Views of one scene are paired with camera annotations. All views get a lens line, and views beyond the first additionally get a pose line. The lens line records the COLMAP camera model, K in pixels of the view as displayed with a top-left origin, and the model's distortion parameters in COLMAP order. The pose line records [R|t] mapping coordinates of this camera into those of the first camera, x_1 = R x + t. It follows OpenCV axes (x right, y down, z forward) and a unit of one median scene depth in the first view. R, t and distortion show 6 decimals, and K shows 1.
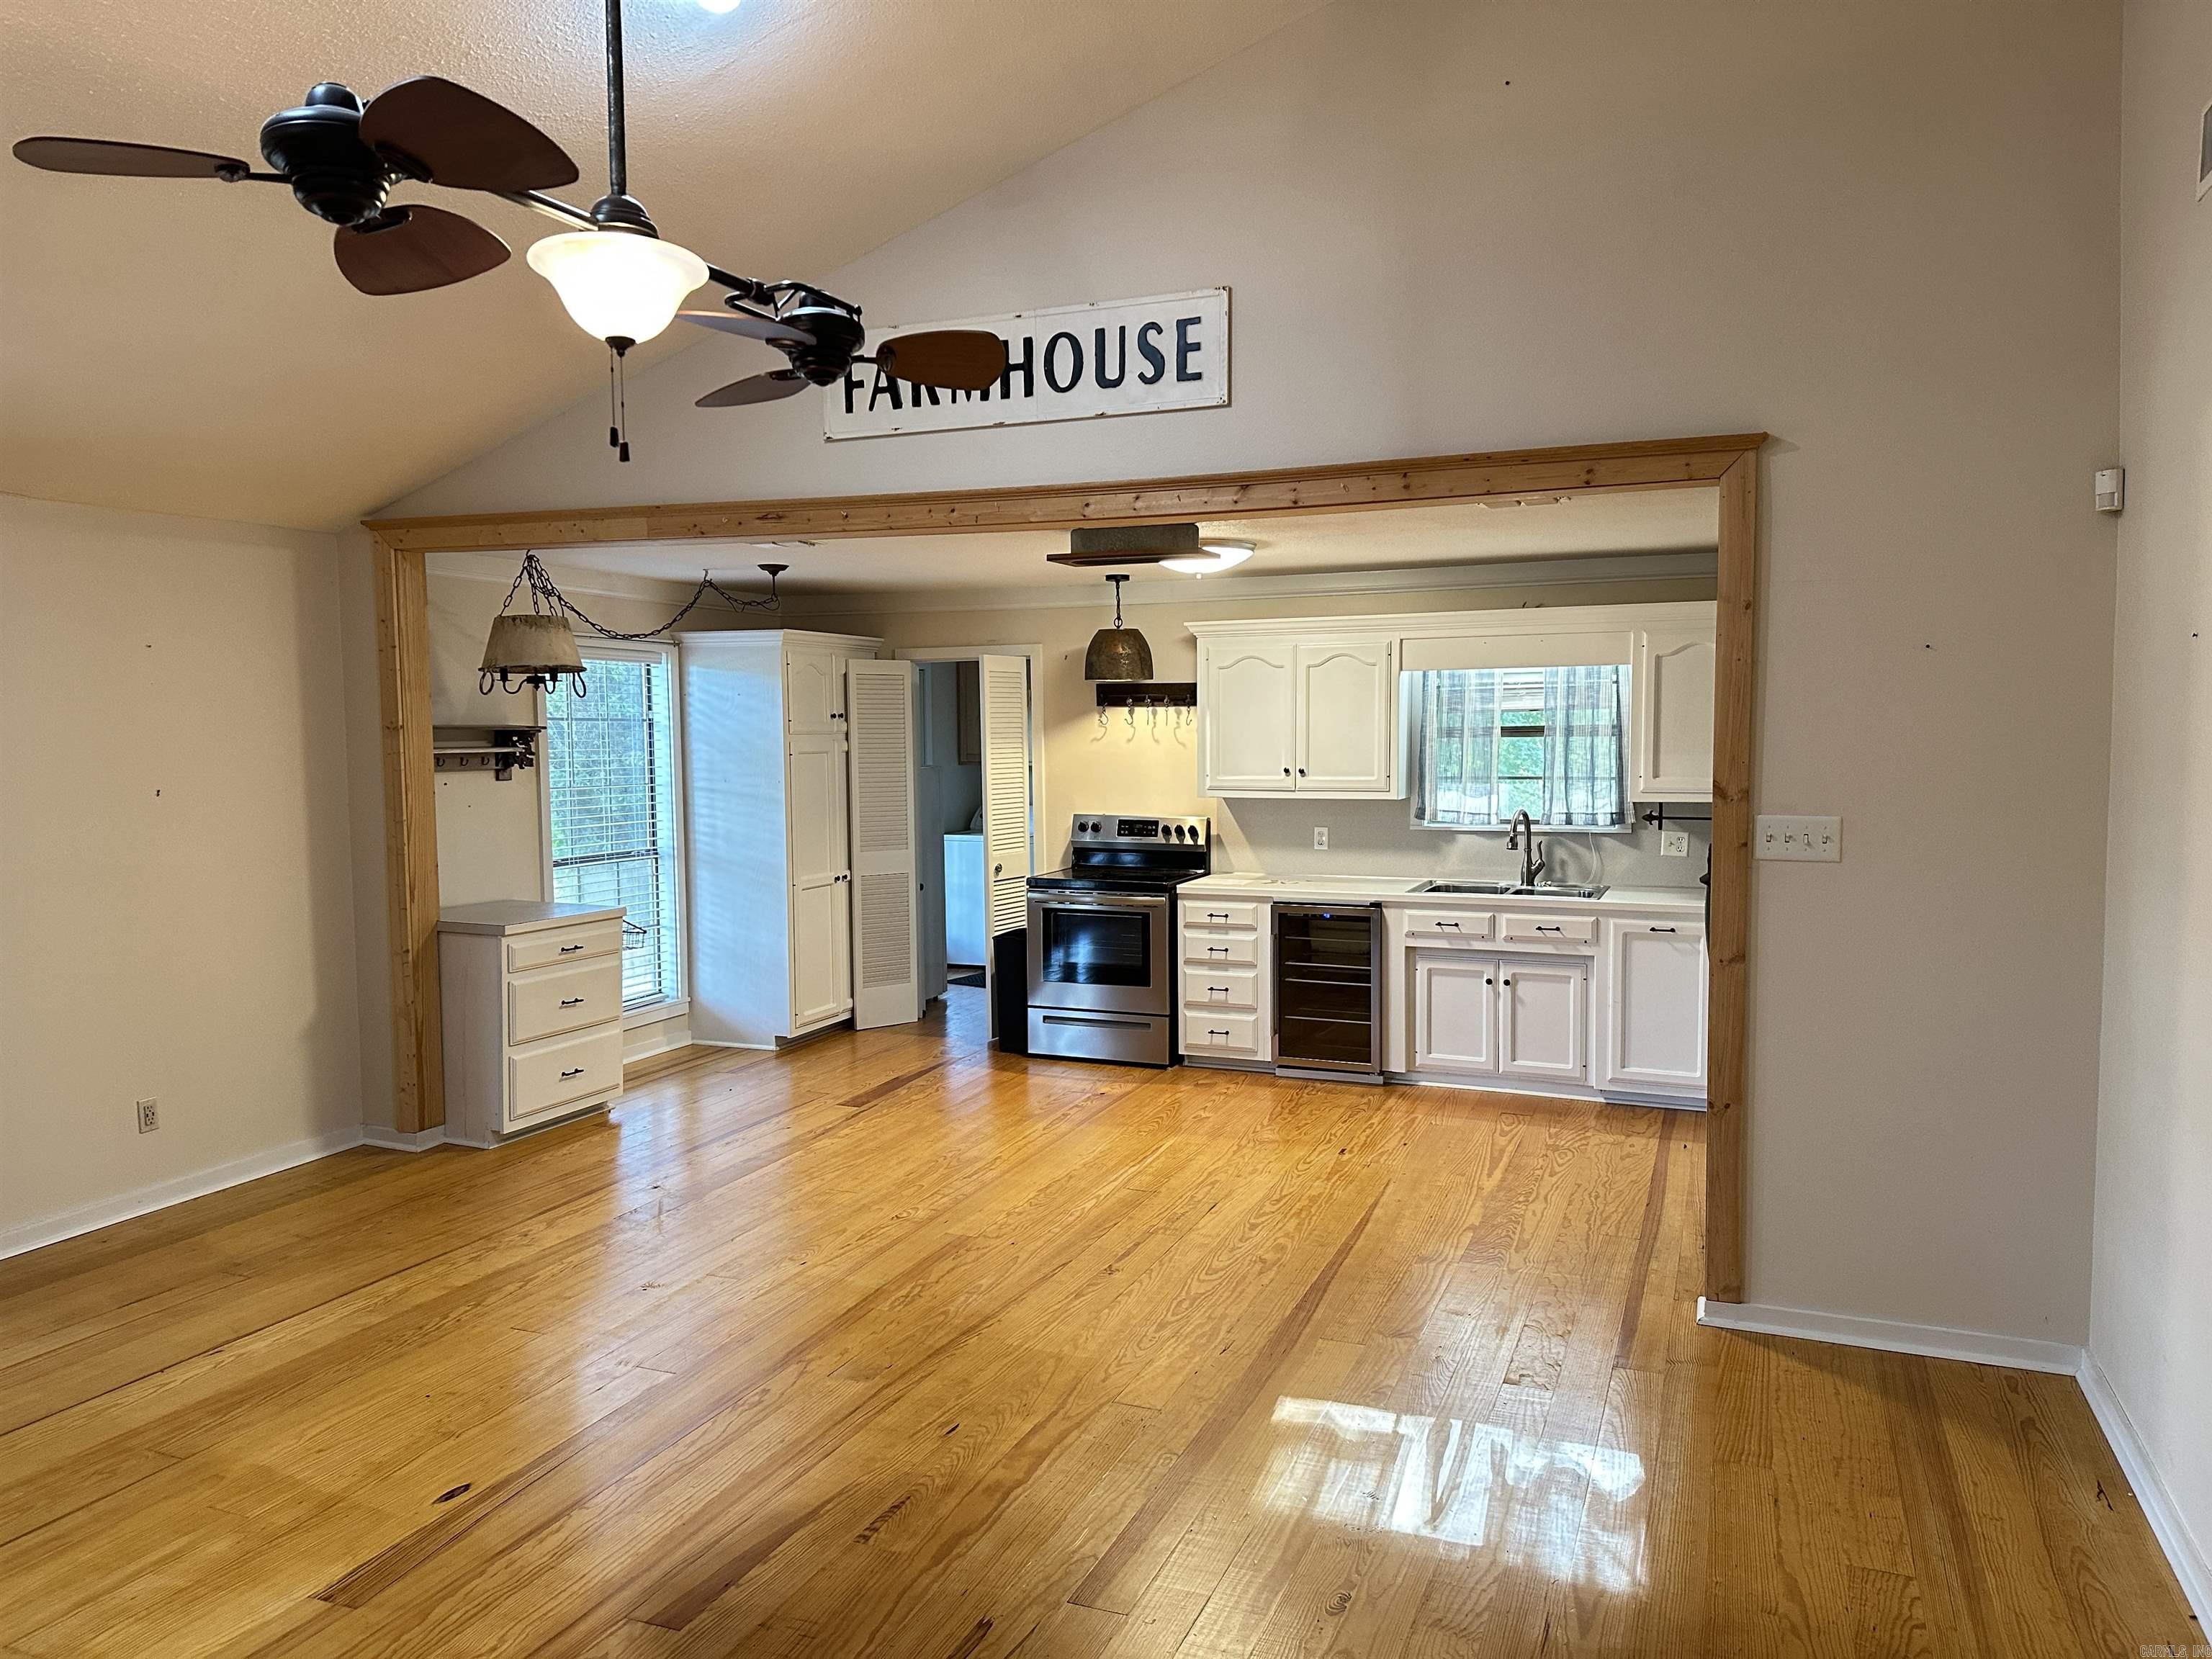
lens RADIAL K [[1572.3, 0, 1106.0], [0, 1572.3, 829.5], [0, 0, 1]] dist [0.179034, -0.118025]
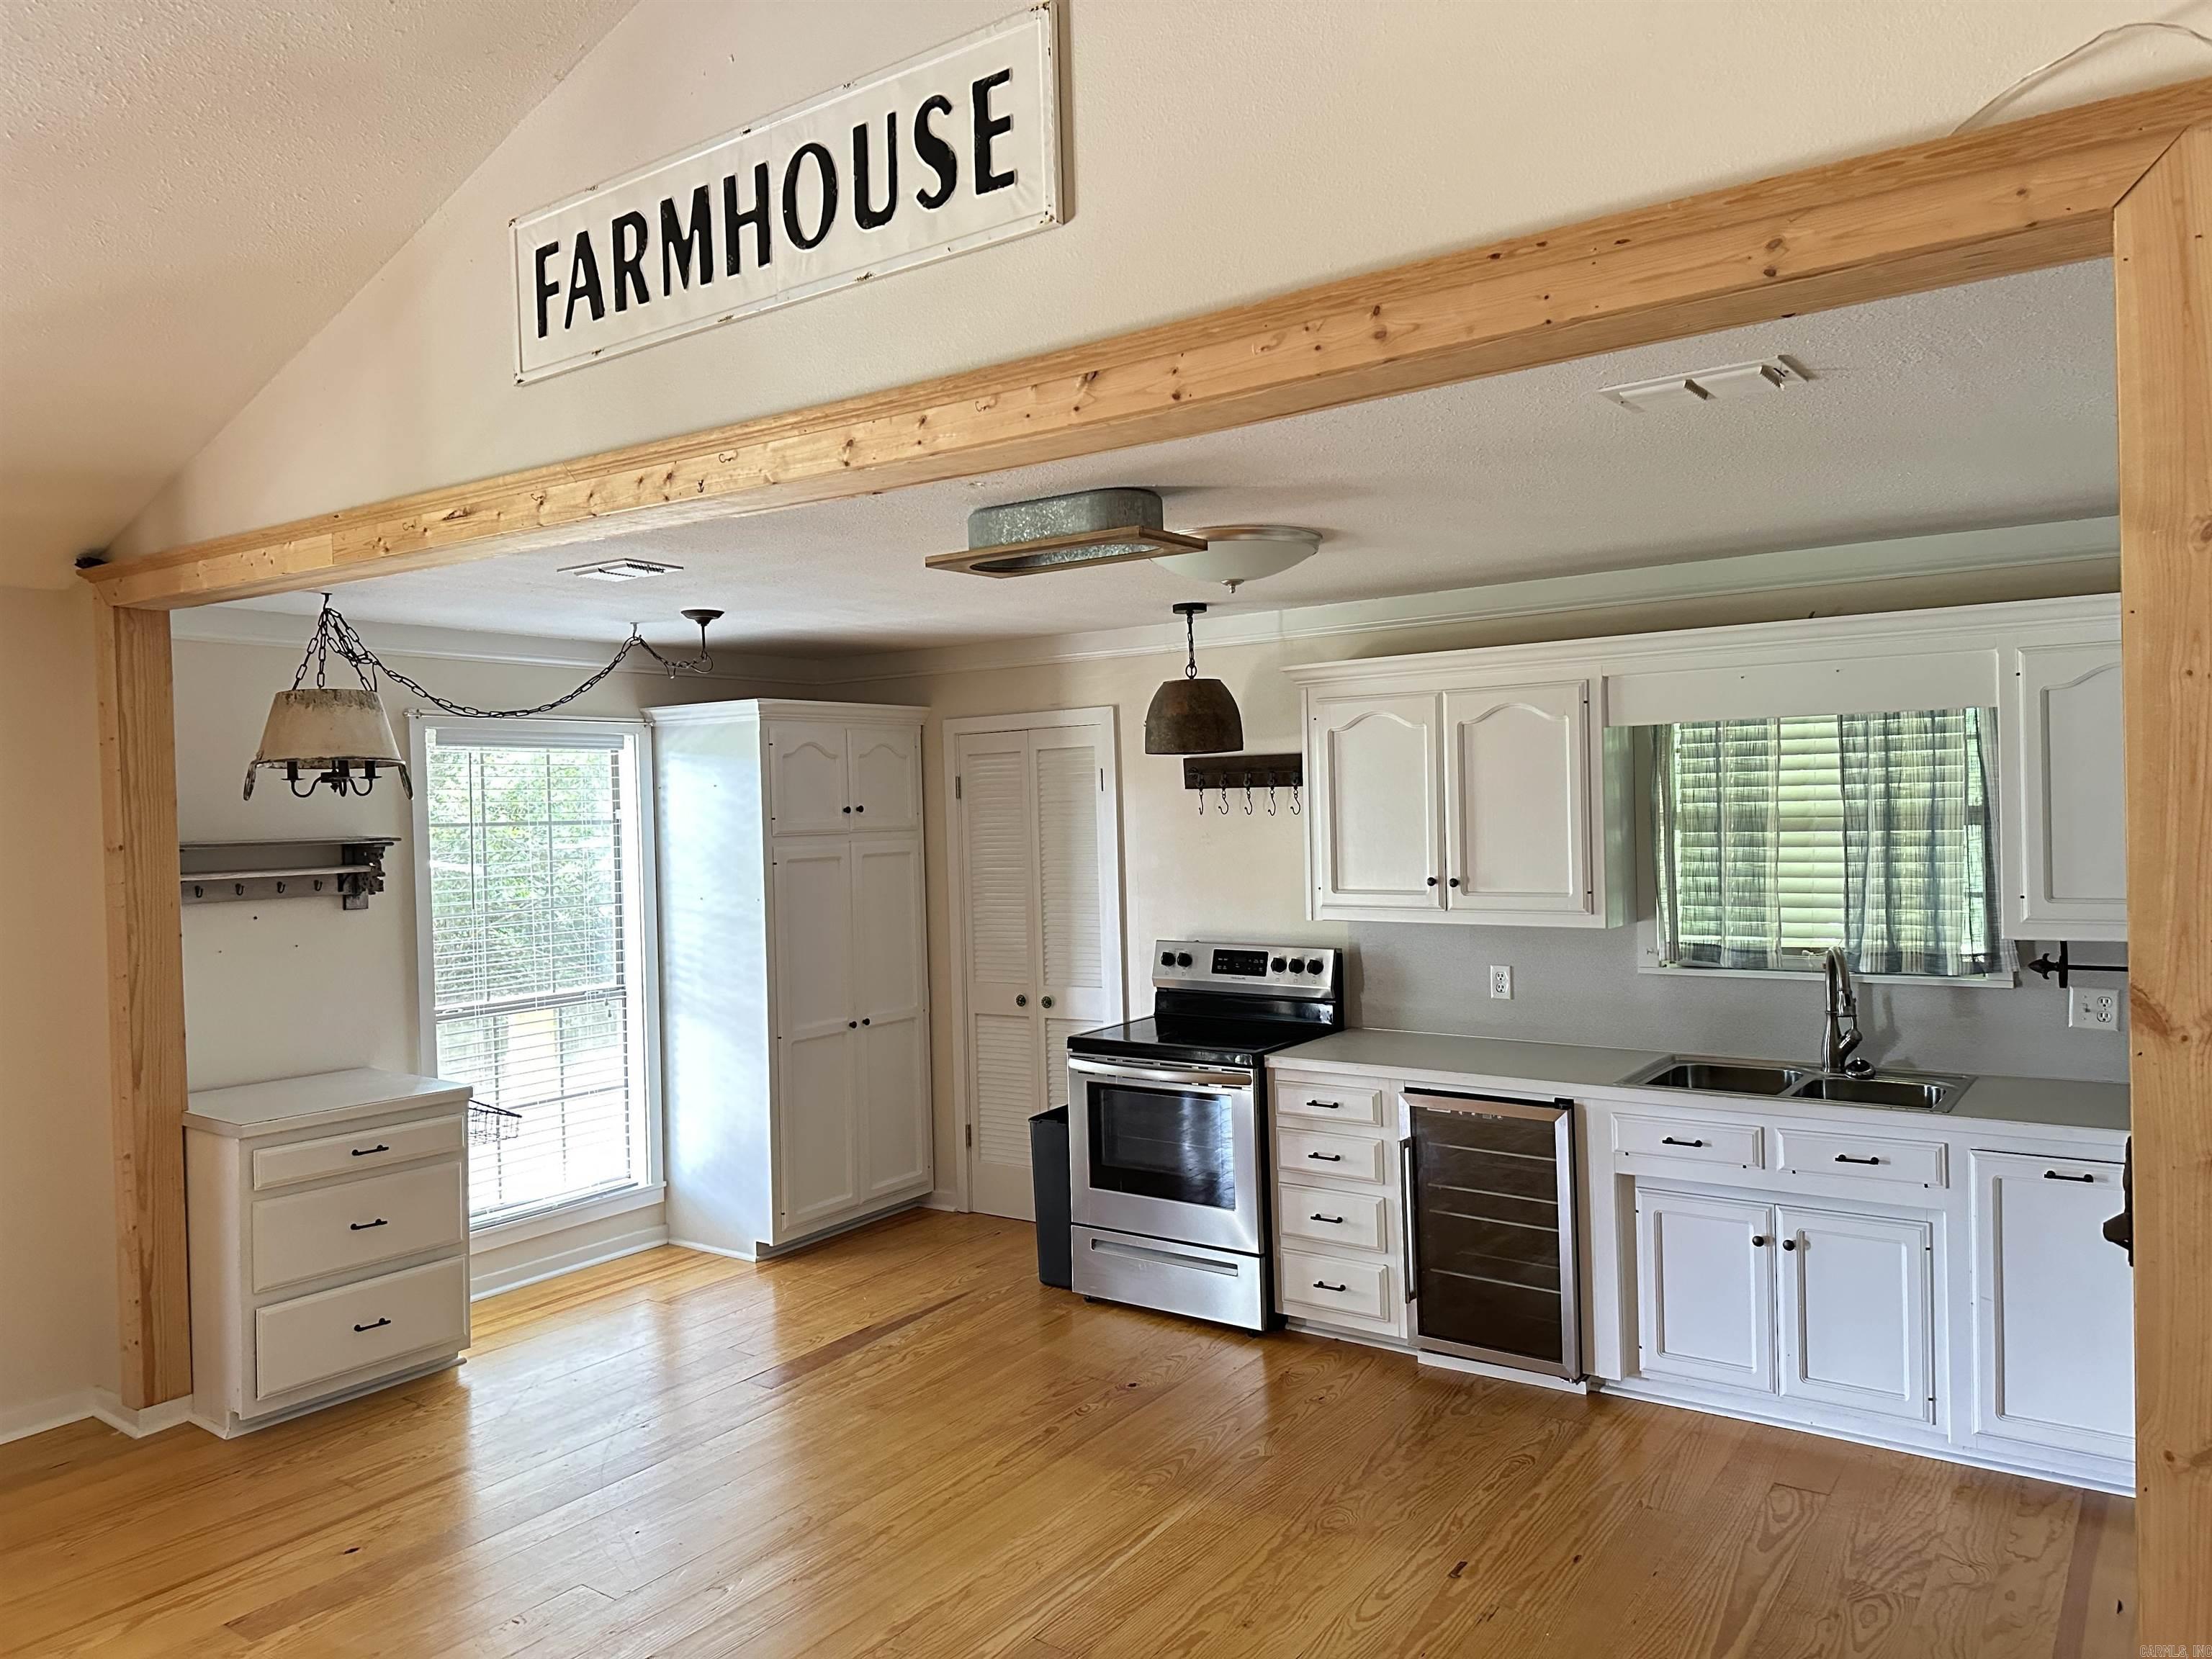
lens RADIAL K [[1560.7, 0, 1101.1], [0, 1560.7, 819.3], [0, 0, 1]] dist [0.088347, -0.113751]
pose [[0.971965, -0.017102, -0.234503, 0.157971], [0.004997, 0.998629, -0.052115, -0.035982], [0.235073, 0.049482, 0.970717, 0.395305]]
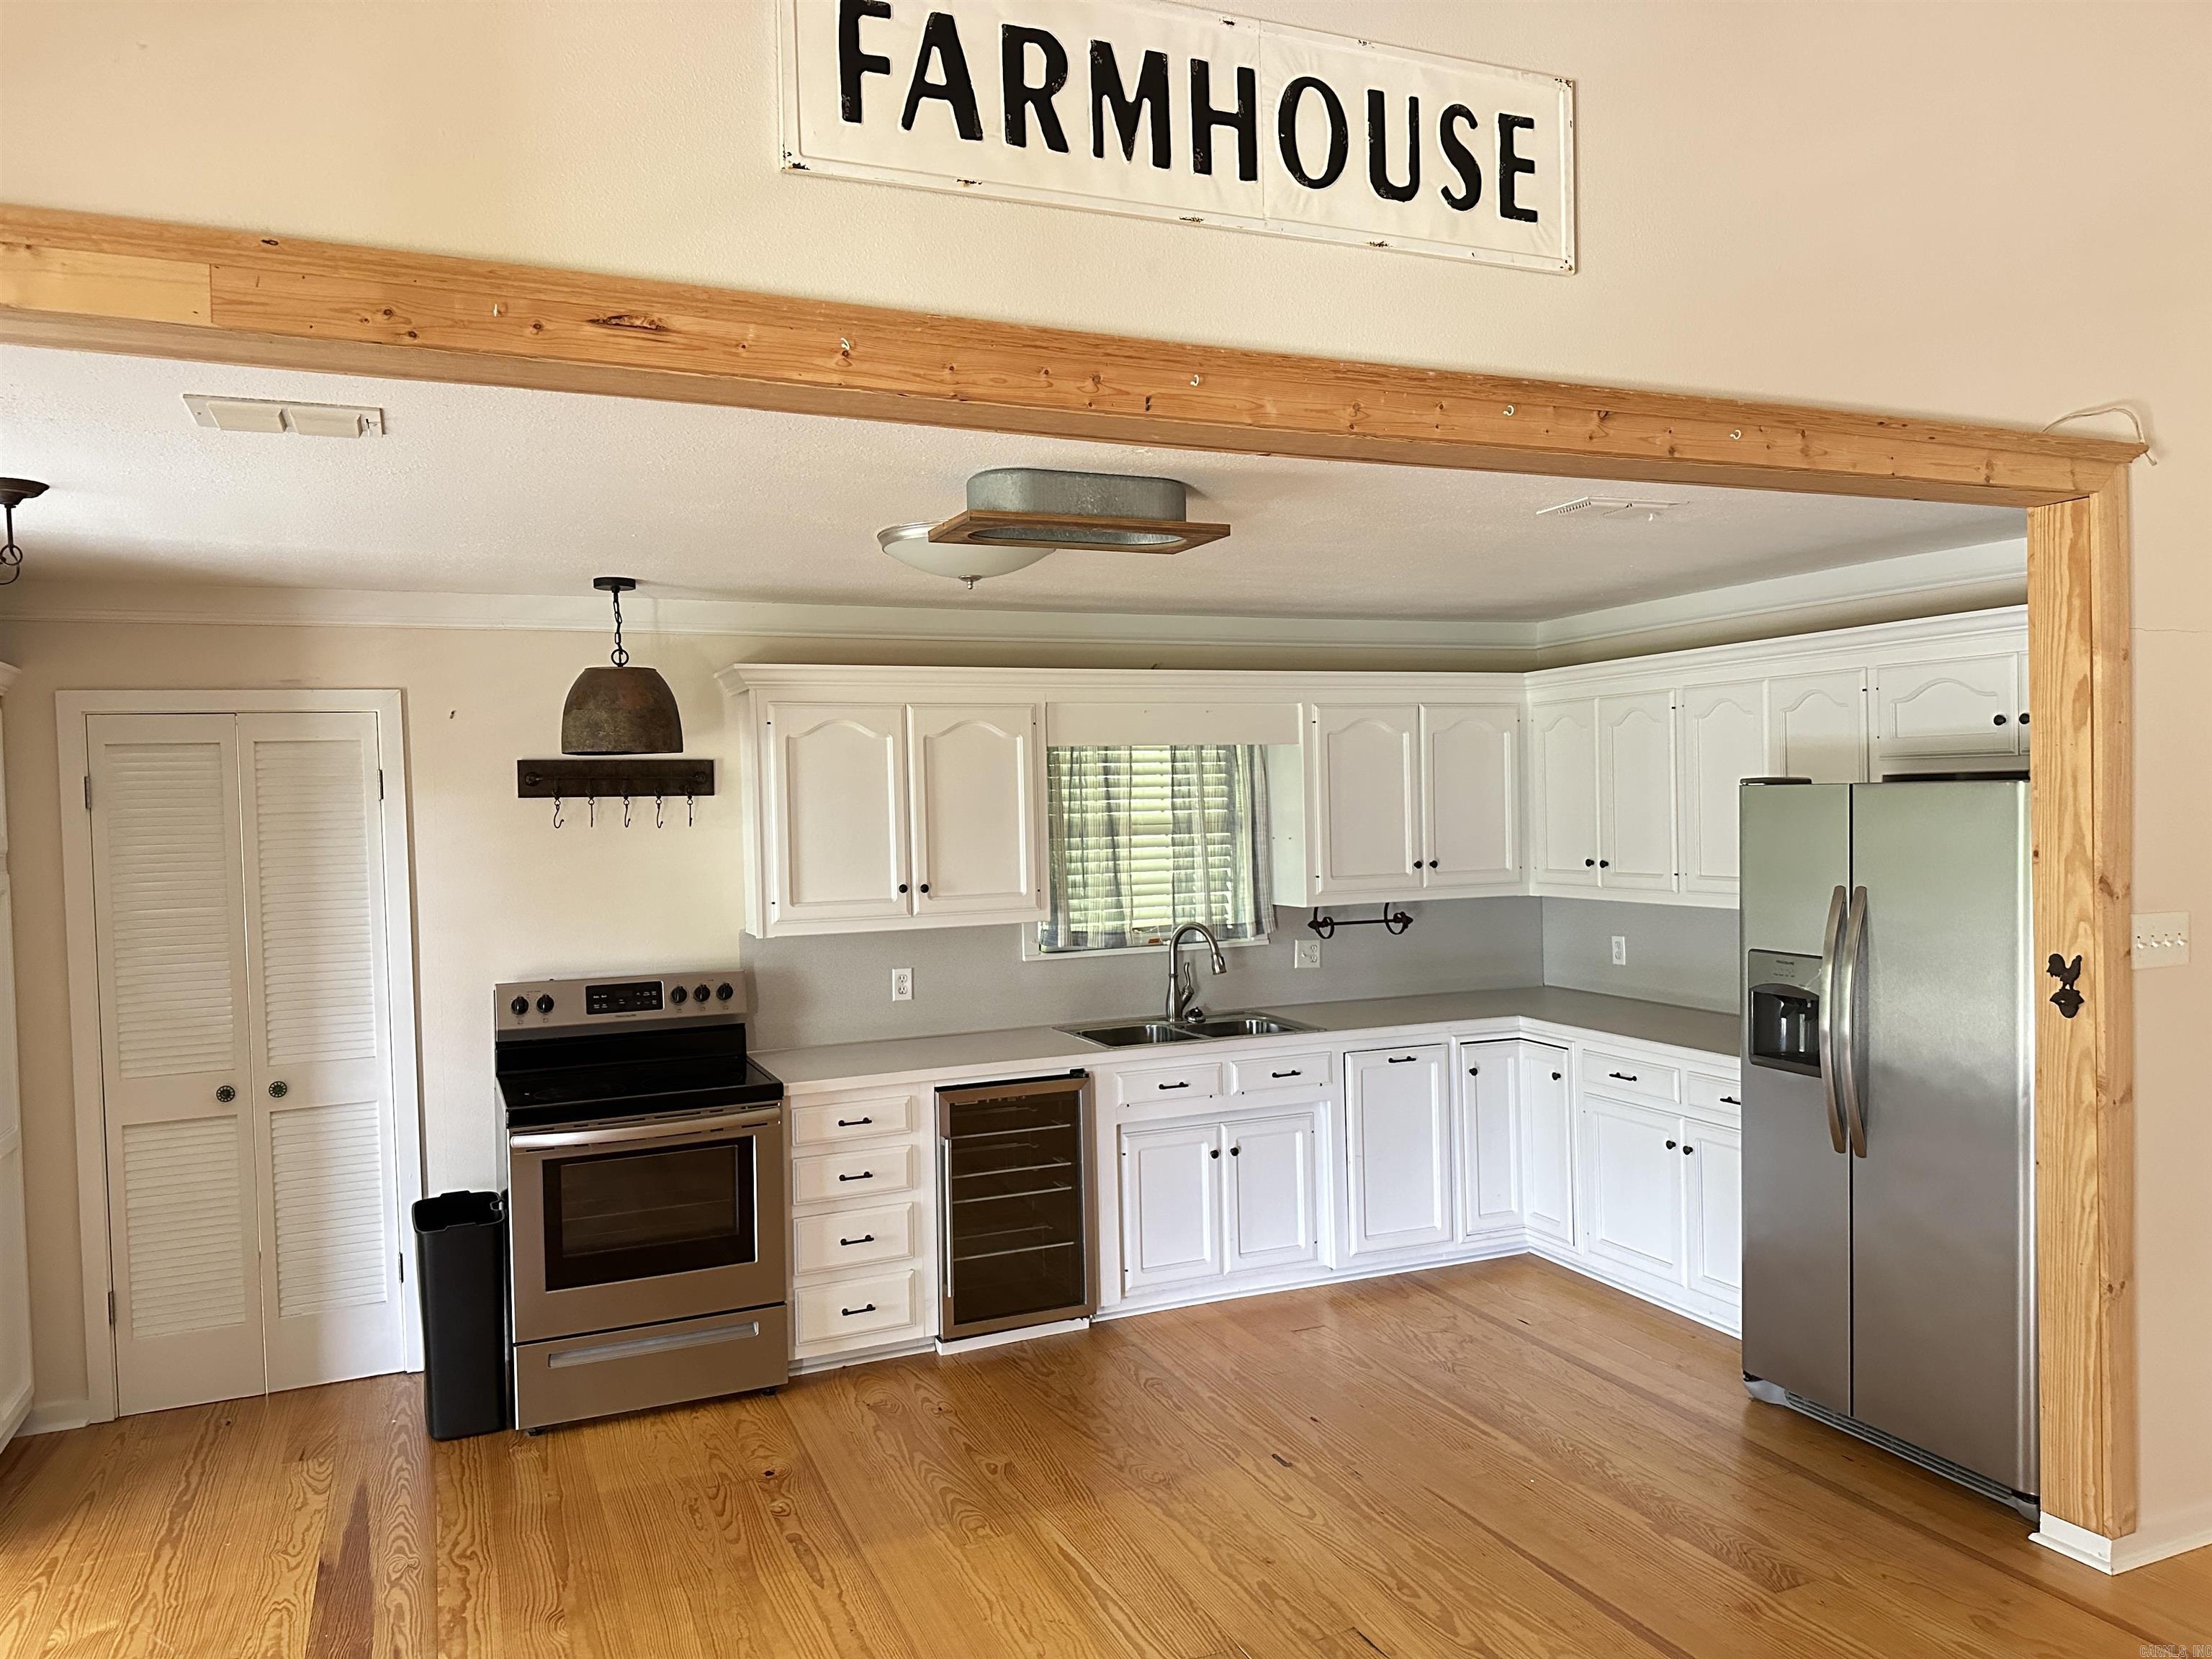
lens RADIAL K [[1560.7, 0, 1101.1], [0, 1560.7, 819.3], [0, 0, 1]] dist [0.088347, -0.113751]
pose [[0.699263, -0.016693, 0.714670, -0.359196], [0.066381, 0.996924, -0.041664, -0.039922], [-0.711776, 0.076574, 0.698220, 0.558978]]
